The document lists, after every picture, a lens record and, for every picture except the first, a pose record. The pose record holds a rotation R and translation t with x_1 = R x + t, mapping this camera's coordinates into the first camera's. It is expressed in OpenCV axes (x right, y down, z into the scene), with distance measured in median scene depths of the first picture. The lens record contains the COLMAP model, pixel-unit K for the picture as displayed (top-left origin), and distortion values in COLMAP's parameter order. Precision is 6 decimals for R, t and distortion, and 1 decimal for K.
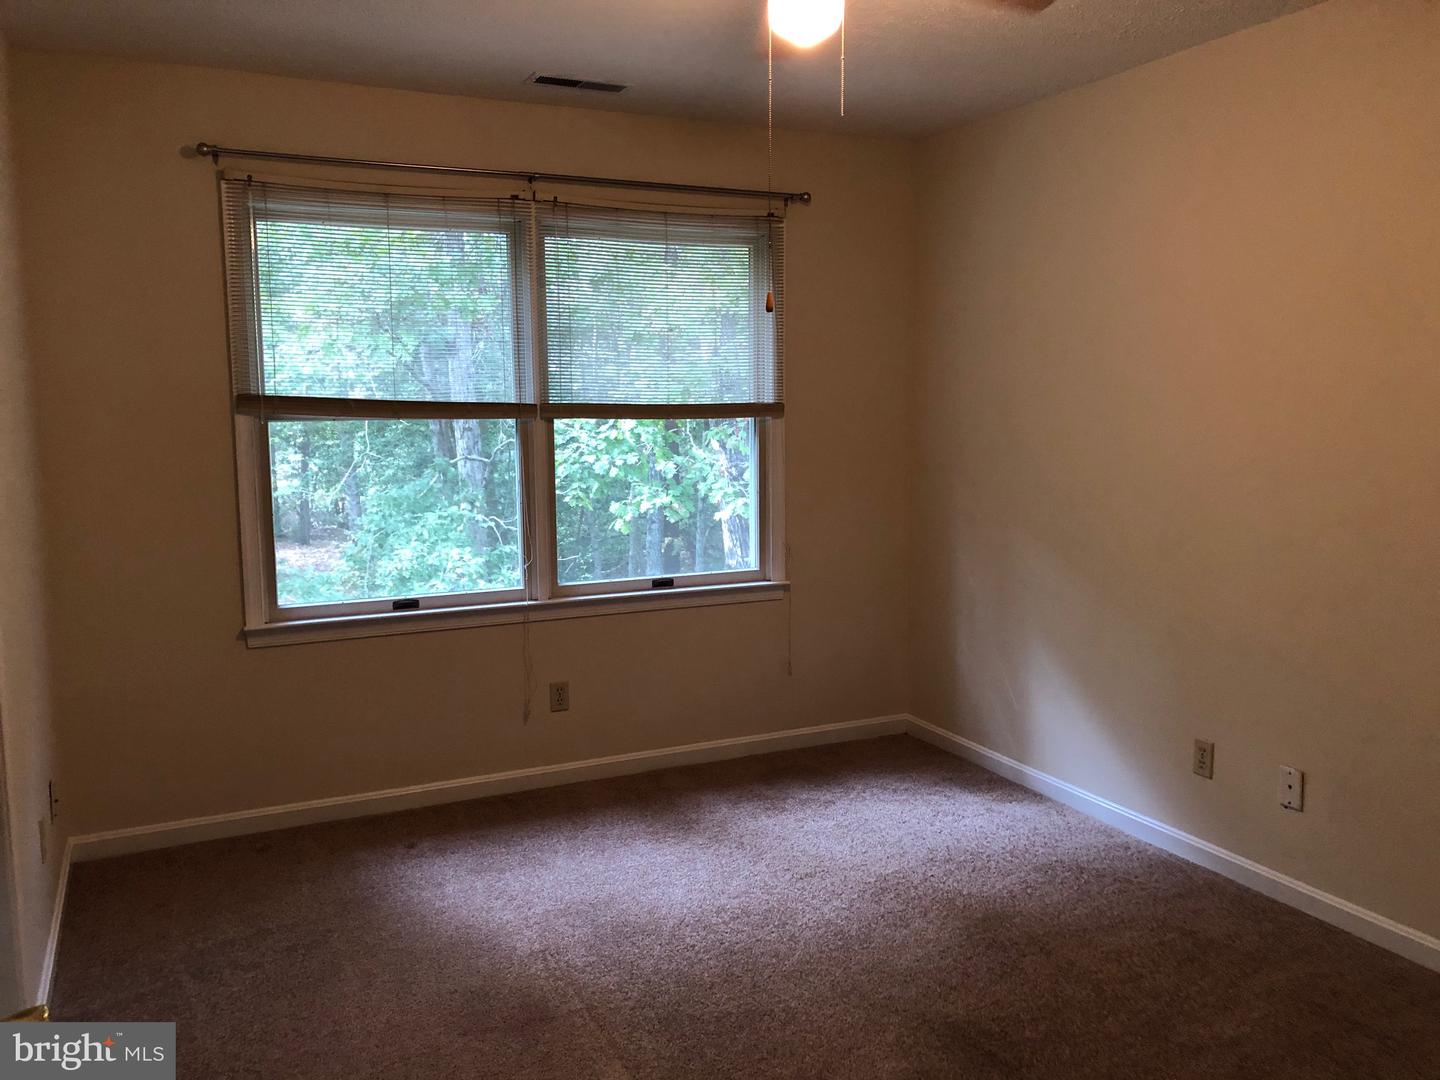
lens RADIAL K [[1169.4, 0, 715.2], [0, 1169.4, 537.4], [0, 0, 1]] dist [0.006838, 0.002253]
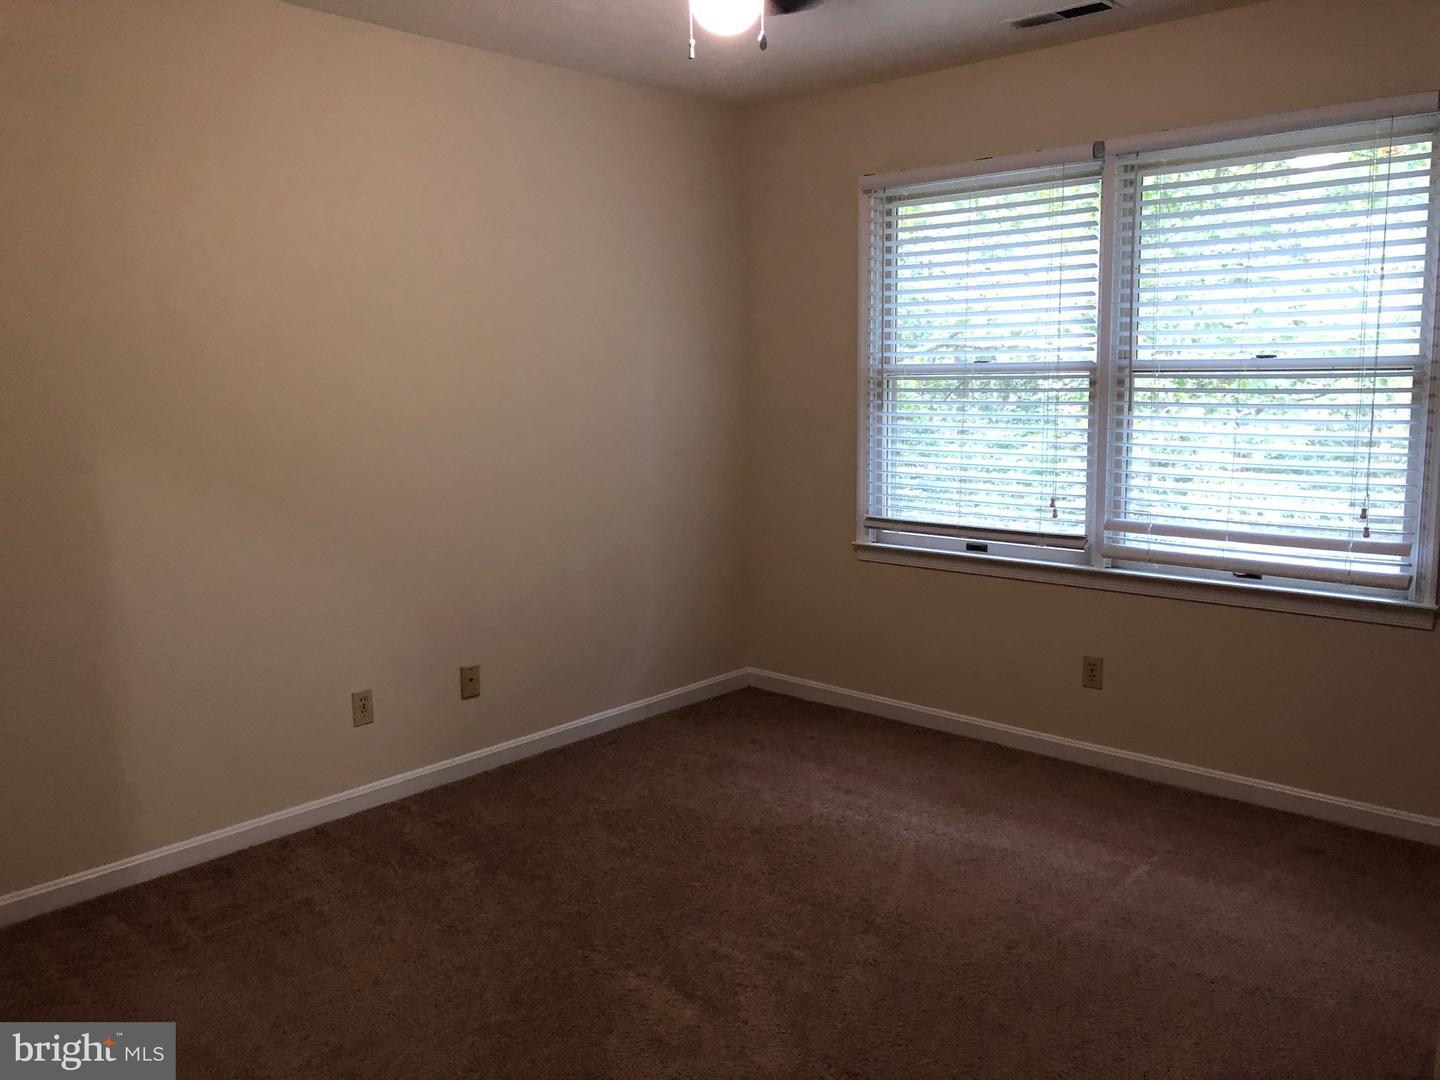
lens RADIAL K [[1169.4, 0, 716.9], [0, 1169.4, 540.8], [0, 0, 1]] dist [0.006838, 0.002253]
pose [[0.366303, 0.141571, -0.919663, 0.642014], [-0.108215, 0.988133, 0.109009, -0.040193], [0.924181, 0.059591, 0.377277, 0.378761]]
